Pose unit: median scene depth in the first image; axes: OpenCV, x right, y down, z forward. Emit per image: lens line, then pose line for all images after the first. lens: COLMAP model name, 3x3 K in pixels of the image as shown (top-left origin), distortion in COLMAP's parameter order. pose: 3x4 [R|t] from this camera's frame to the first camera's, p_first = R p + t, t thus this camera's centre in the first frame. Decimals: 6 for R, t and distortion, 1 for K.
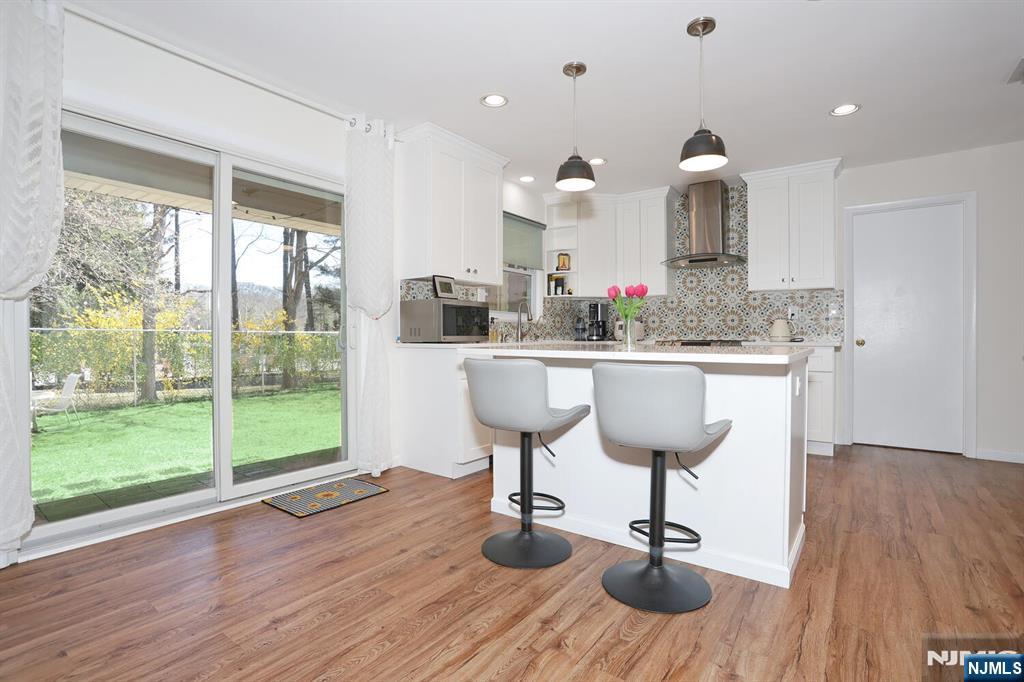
lens RADIAL K [[496.3, 0, 508.6], [0, 496.3, 340.0], [0, 0, 1]] dist [-0.069861, 0.027916]
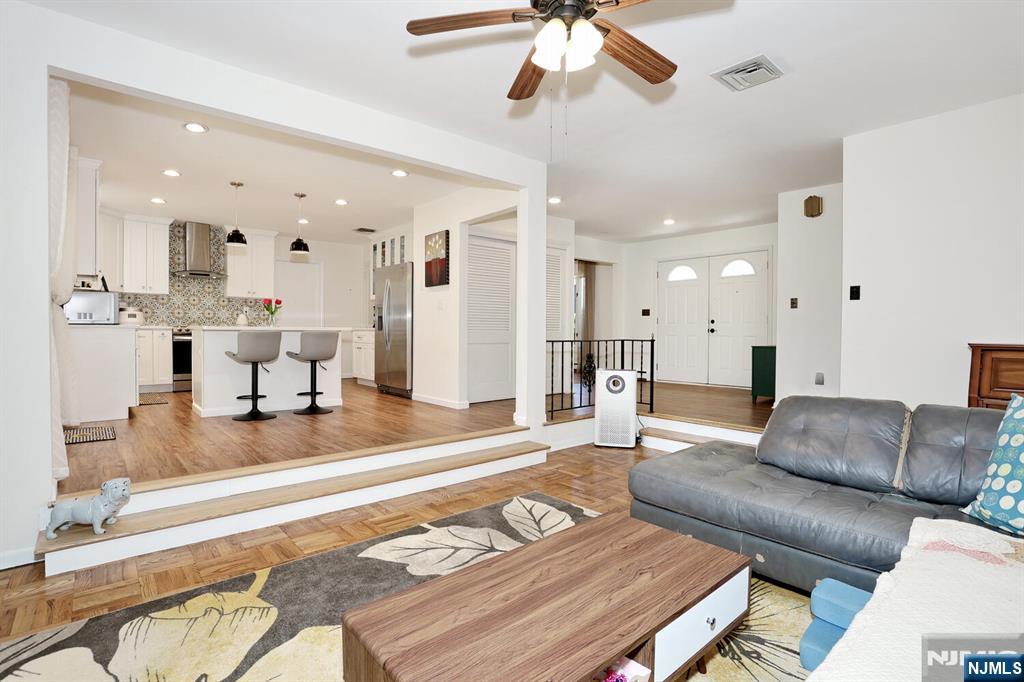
lens RADIAL K [[496.3, 0, 508.6], [0, 496.3, 340.0], [0, 0, 1]] dist [-0.069861, 0.027916]
pose [[0.206968, -0.017010, 0.978200, -0.864276], [0.003045, 0.999855, 0.016742, 0.020964], [-0.978343, -0.000487, 0.206989, -0.256869]]
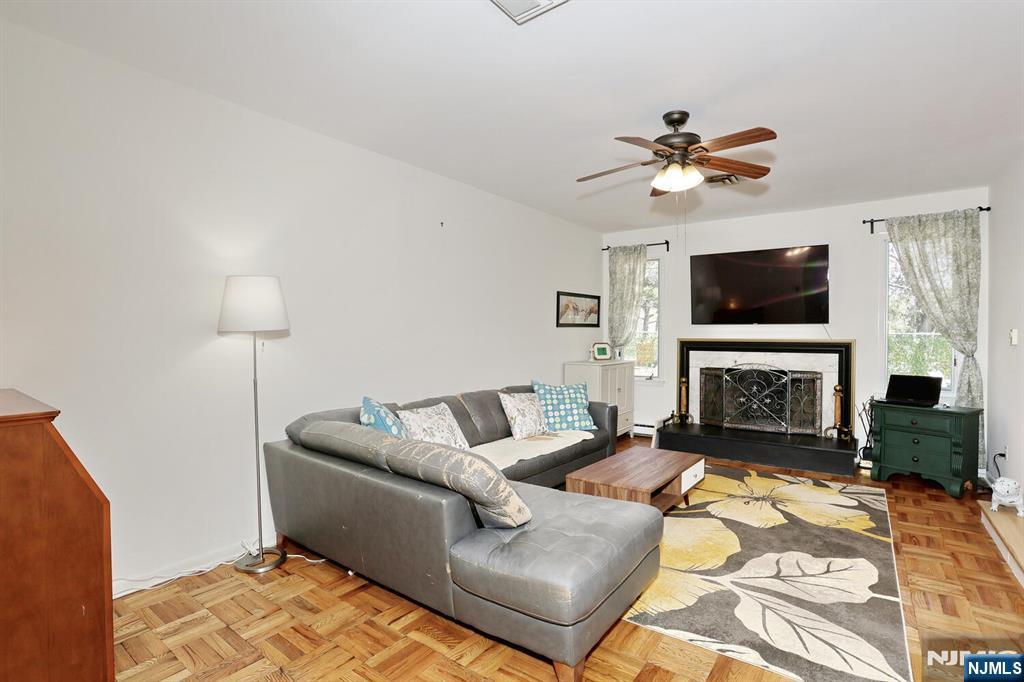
lens RADIAL K [[496.3, 0, 508.6], [0, 496.3, 340.0], [0, 0, 1]] dist [-0.069861, 0.027916]
pose [[0.005381, 0.007852, -0.999955, 0.202087], [-0.011220, 0.999907, 0.007792, -0.013136], [0.999923, 0.011178, 0.005468, -0.442195]]
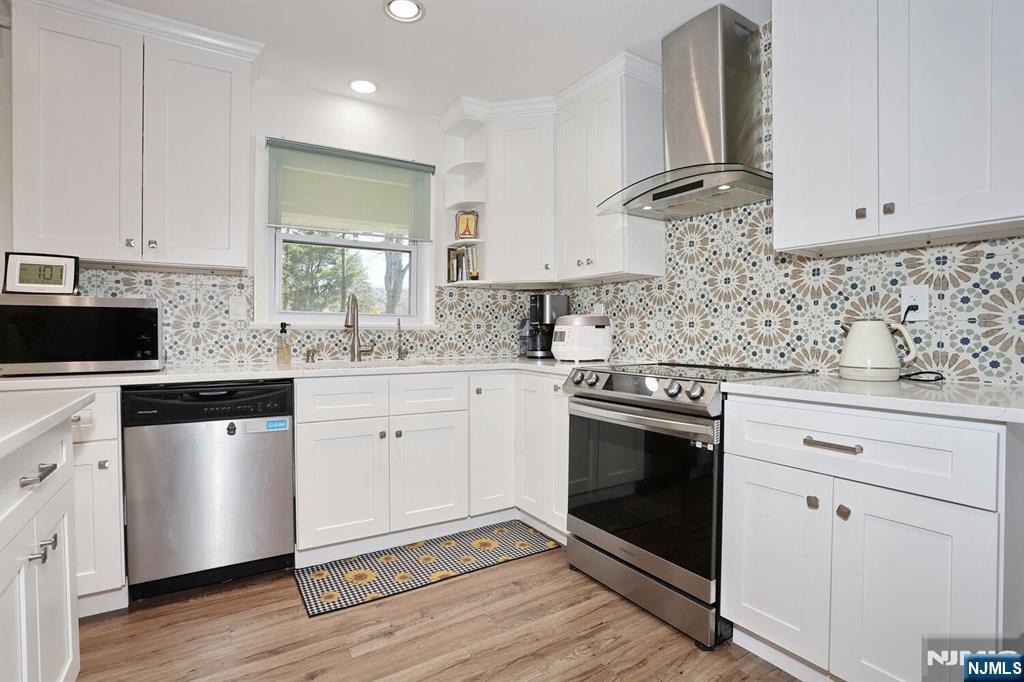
lens RADIAL K [[496.3, 0, 508.6], [0, 496.3, 340.0], [0, 0, 1]] dist [-0.069861, 0.027916]
pose [[0.931627, 0.004950, -0.363383, 0.401640], [-0.002597, 0.999972, 0.006966, -0.027494], [0.363407, -0.005546, 0.931614, 0.508361]]
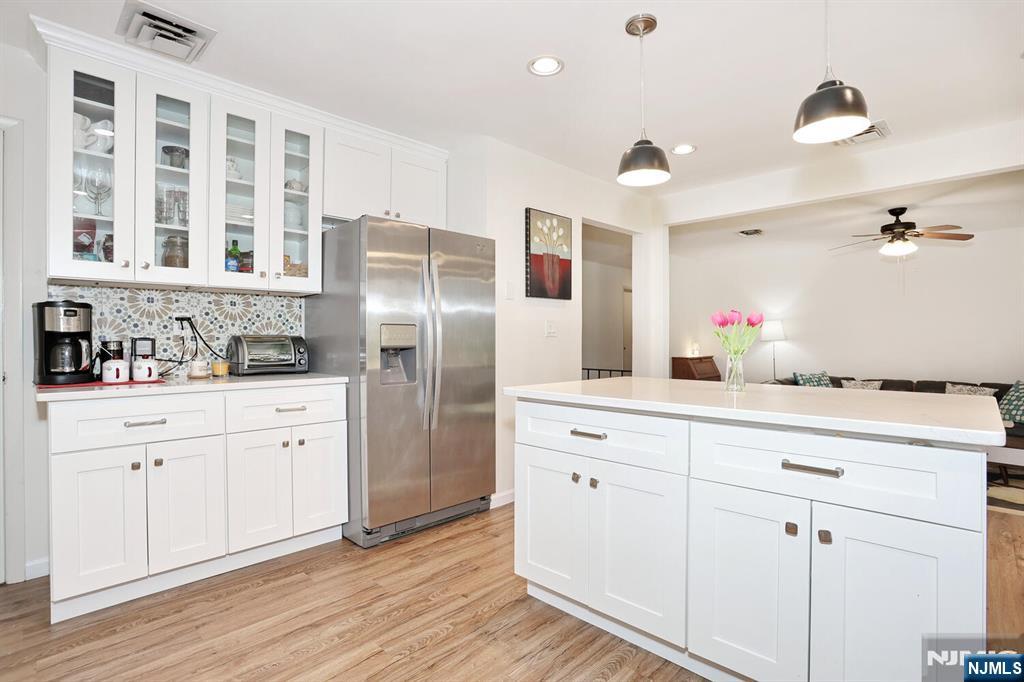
lens RADIAL K [[496.3, 0, 508.6], [0, 496.3, 340.0], [0, 0, 1]] dist [-0.069861, 0.027916]
pose [[-0.990125, 0.001430, 0.140177, 0.247716], [0.003239, 0.999914, 0.012681, -0.039664], [-0.140147, 0.013010, -0.990045, 0.920972]]
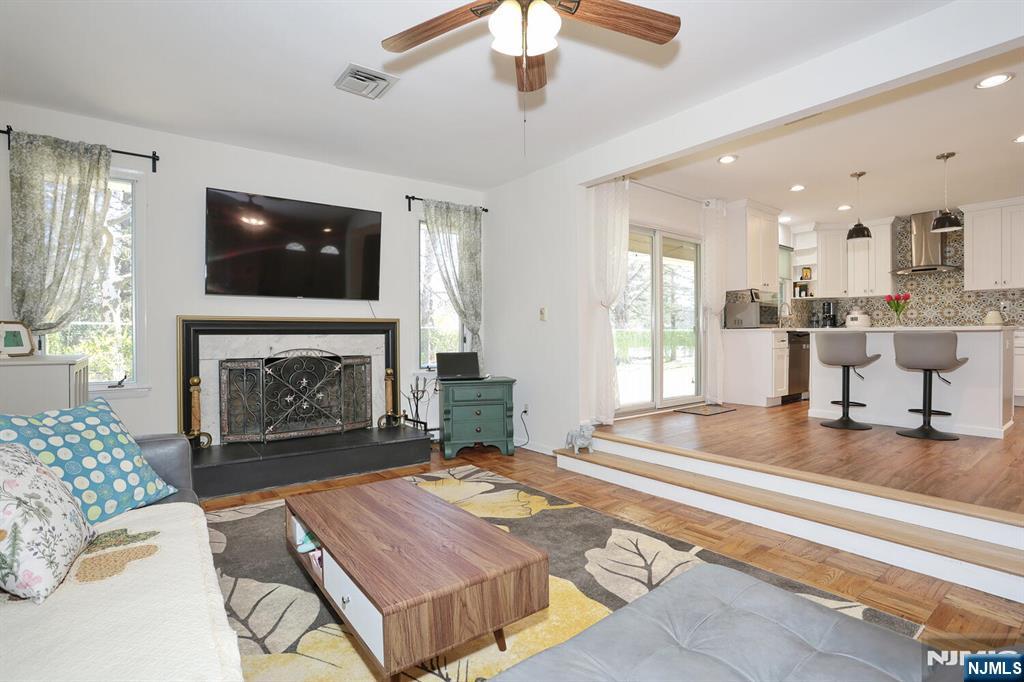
lens RADIAL K [[496.3, 0, 508.6], [0, 496.3, 340.0], [0, 0, 1]] dist [-0.069861, 0.027916]
pose [[0.961250, -0.003871, -0.275652, -0.348557], [0.004180, 0.999991, 0.000534, 0.029554], [0.275648, -0.001665, 0.961257, -0.599580]]
